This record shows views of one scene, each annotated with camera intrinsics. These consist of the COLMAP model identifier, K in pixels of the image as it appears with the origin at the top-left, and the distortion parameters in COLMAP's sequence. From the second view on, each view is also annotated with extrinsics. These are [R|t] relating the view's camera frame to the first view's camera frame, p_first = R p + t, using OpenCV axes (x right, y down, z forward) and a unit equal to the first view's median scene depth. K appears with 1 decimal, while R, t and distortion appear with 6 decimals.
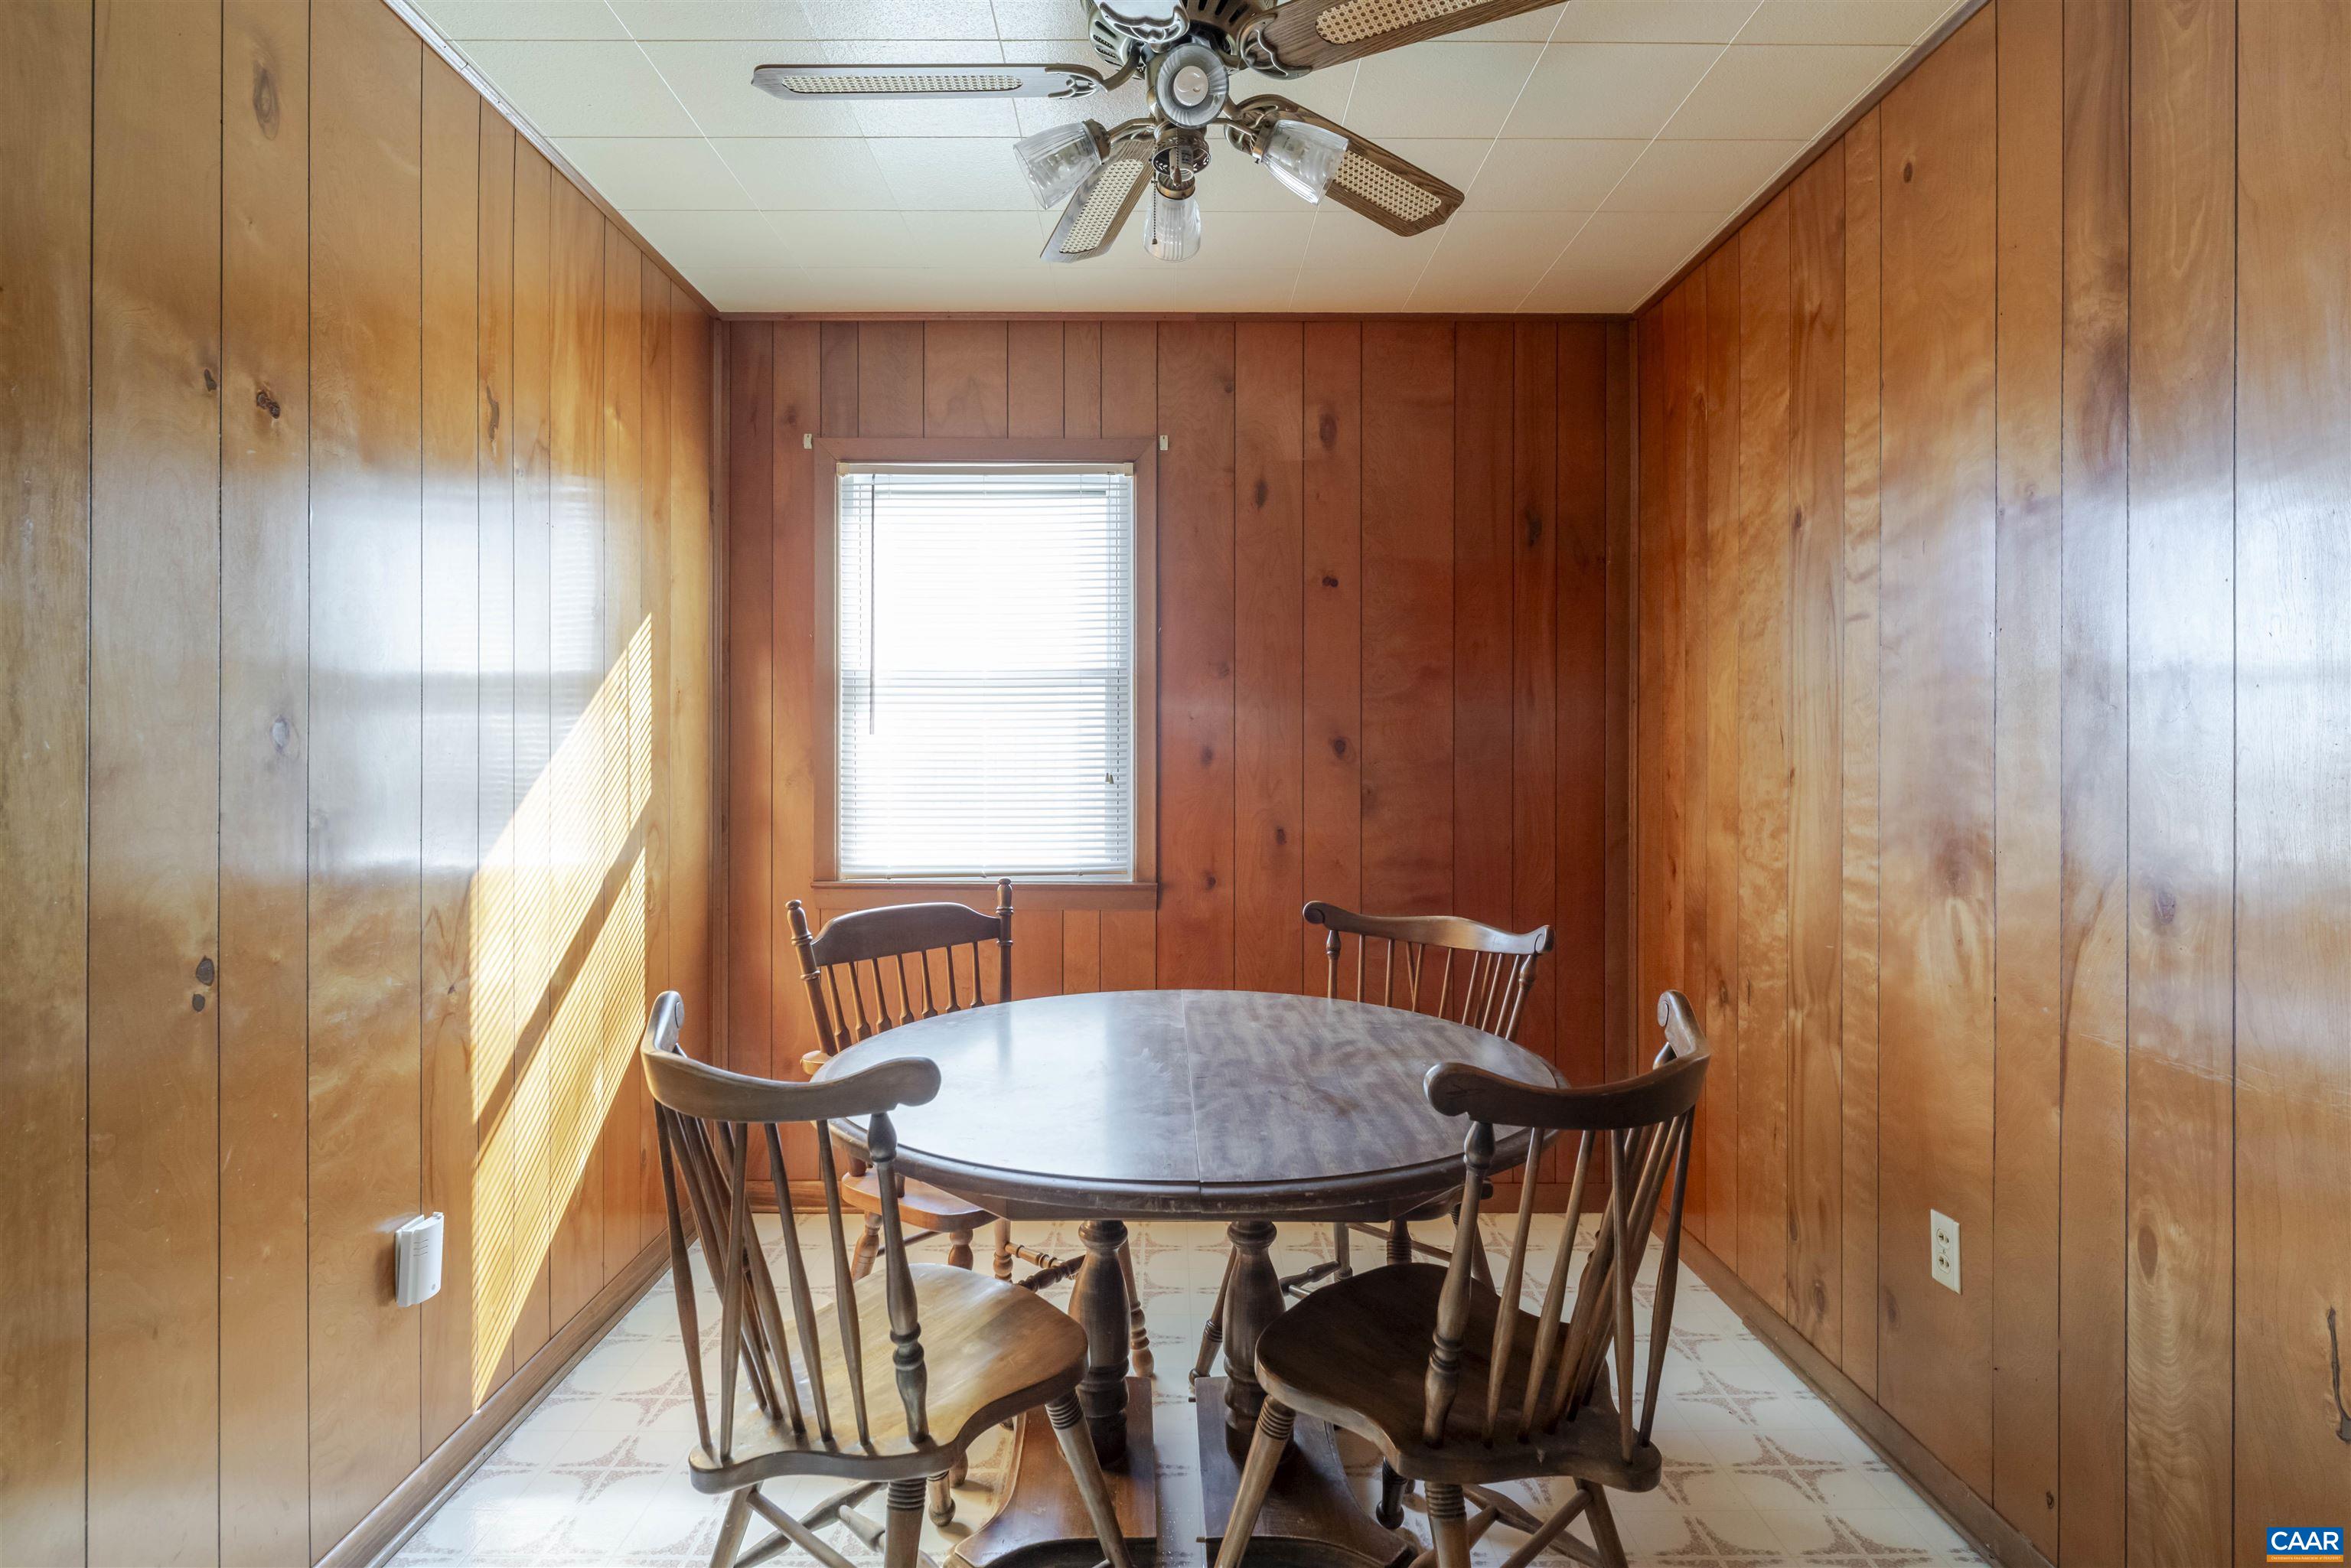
lens RADIAL K [[1194.7, 0, 1171.7], [0, 1194.7, 751.9], [0, 0, 1]] dist [0.003954, 0.000376]
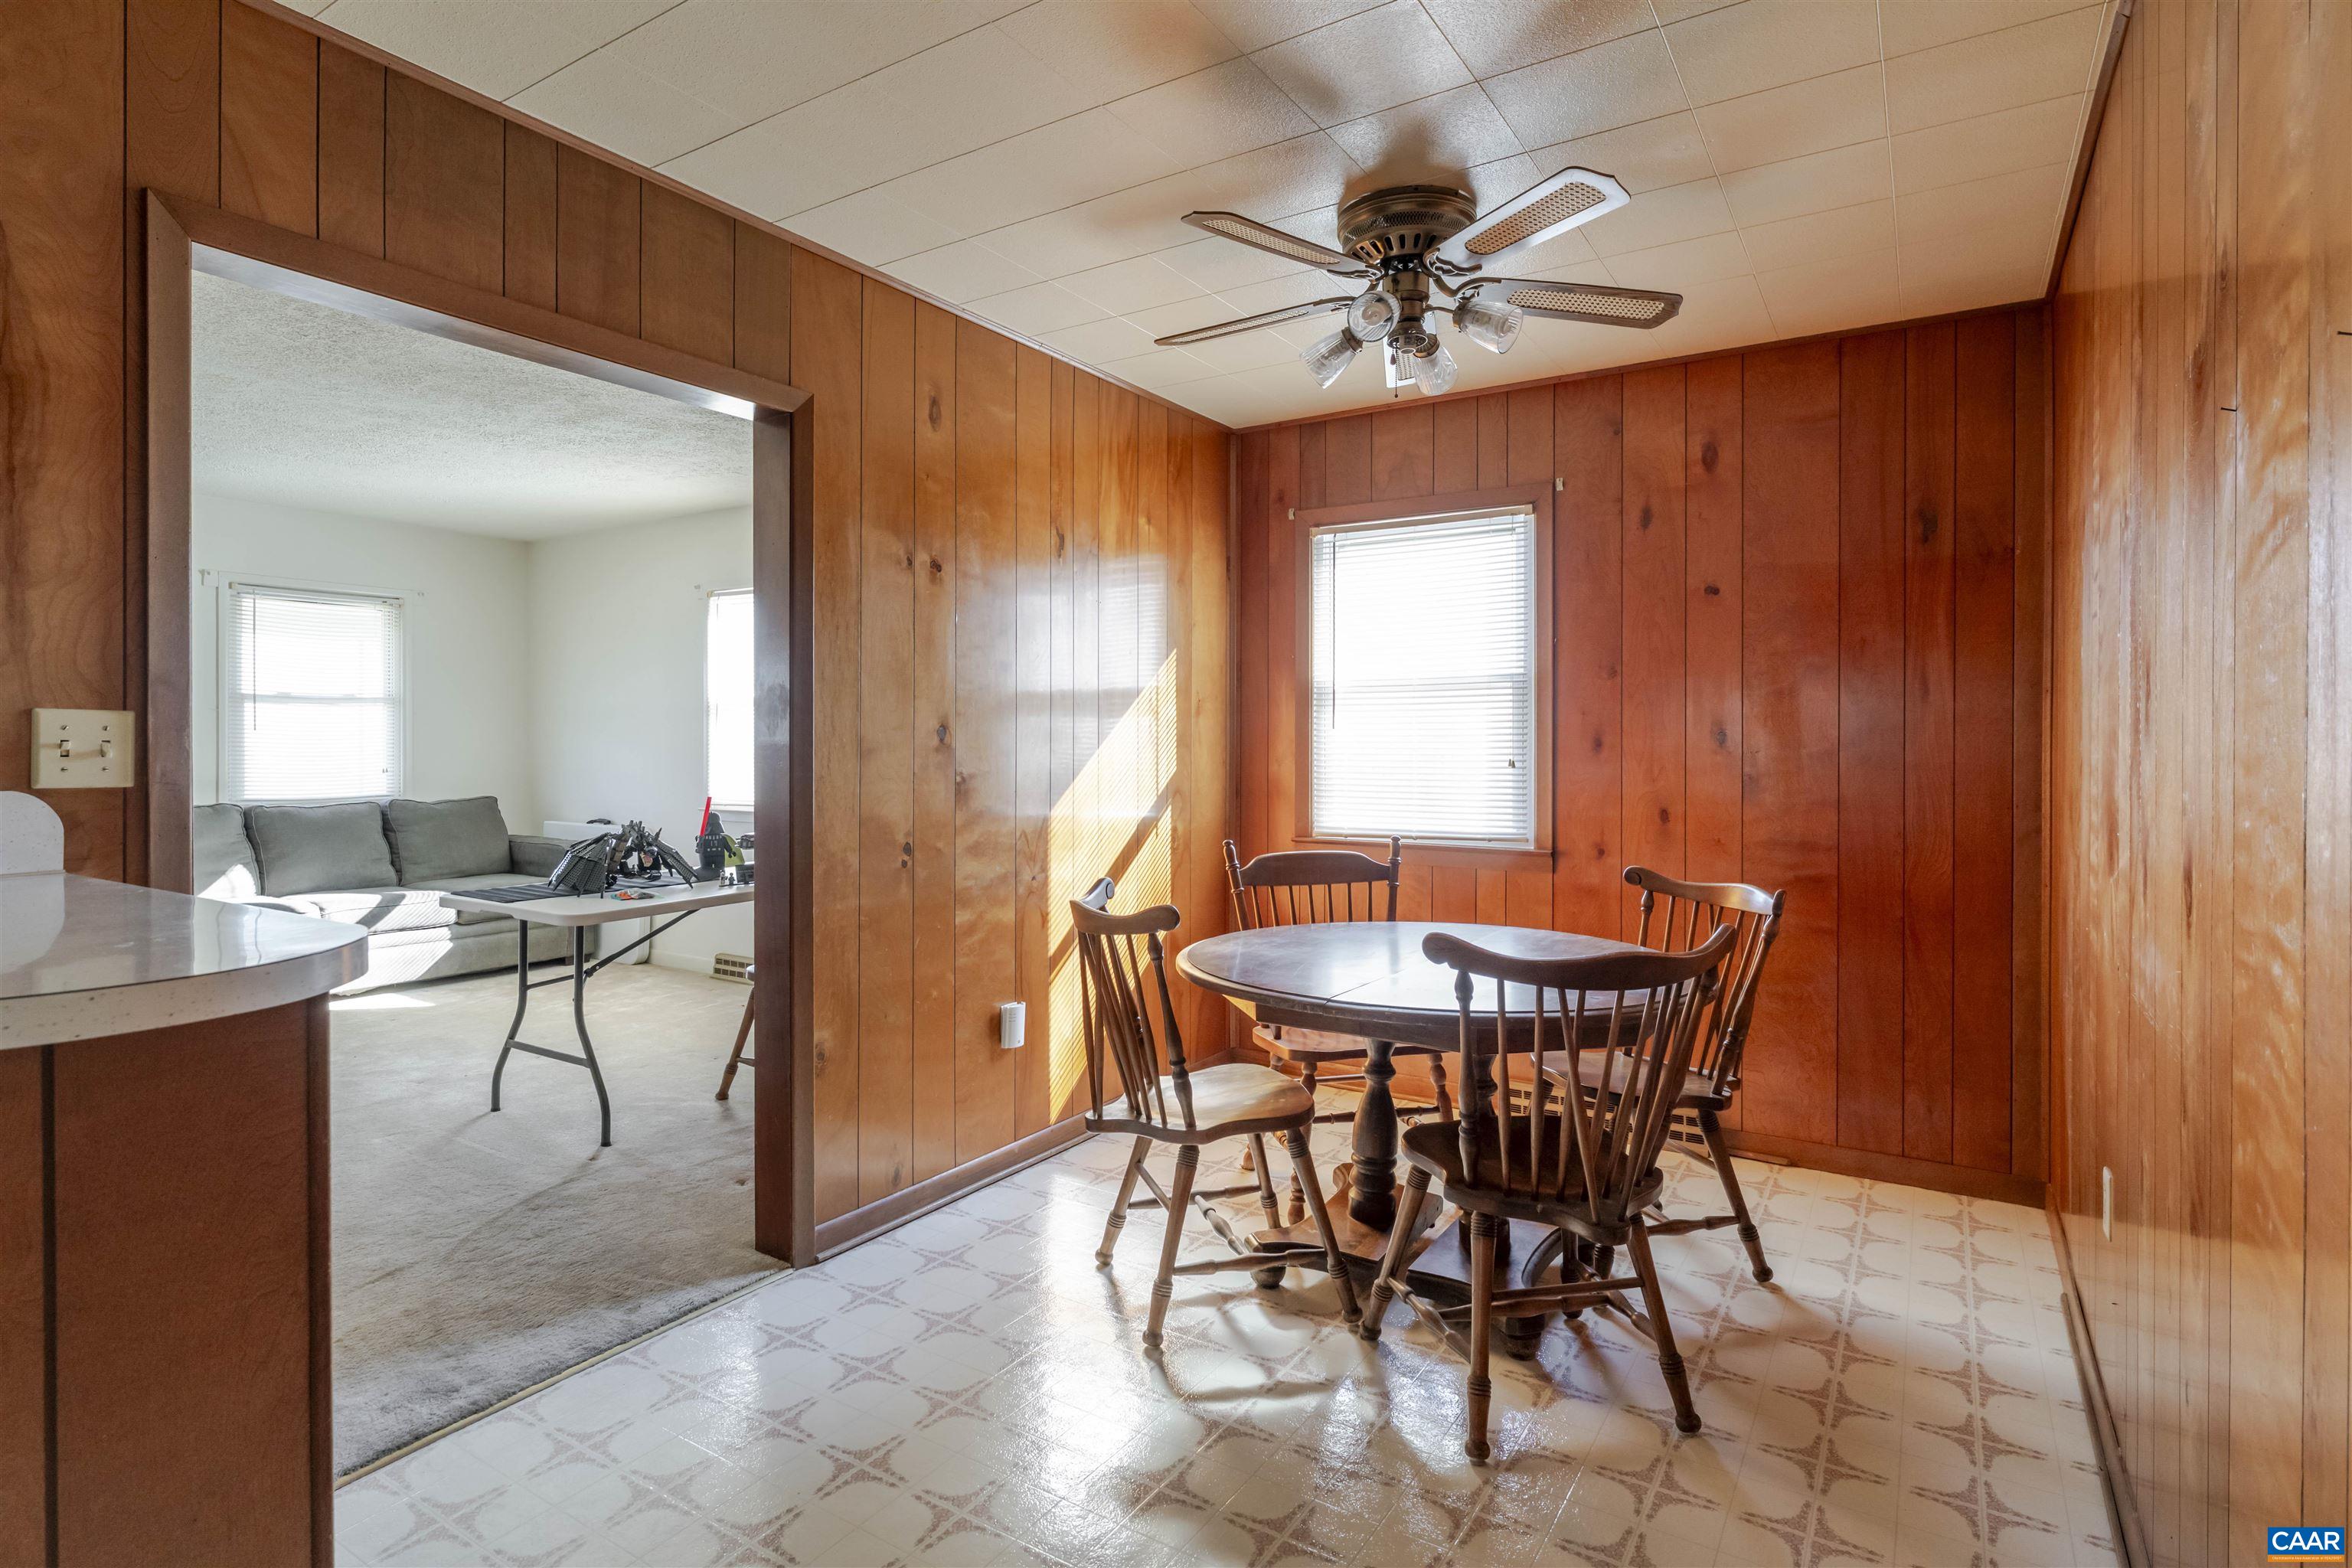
lens RADIAL K [[1207.8, 0, 1176.0], [0, 1207.8, 745.2], [0, 0, 1]] dist [0.000223, -0.000168]
pose [[0.843660, 0.002110, -0.536874, 0.369667], [-0.000251, 0.999994, 0.003535, -0.001259], [0.536878, -0.002848, 0.843655, -0.266091]]
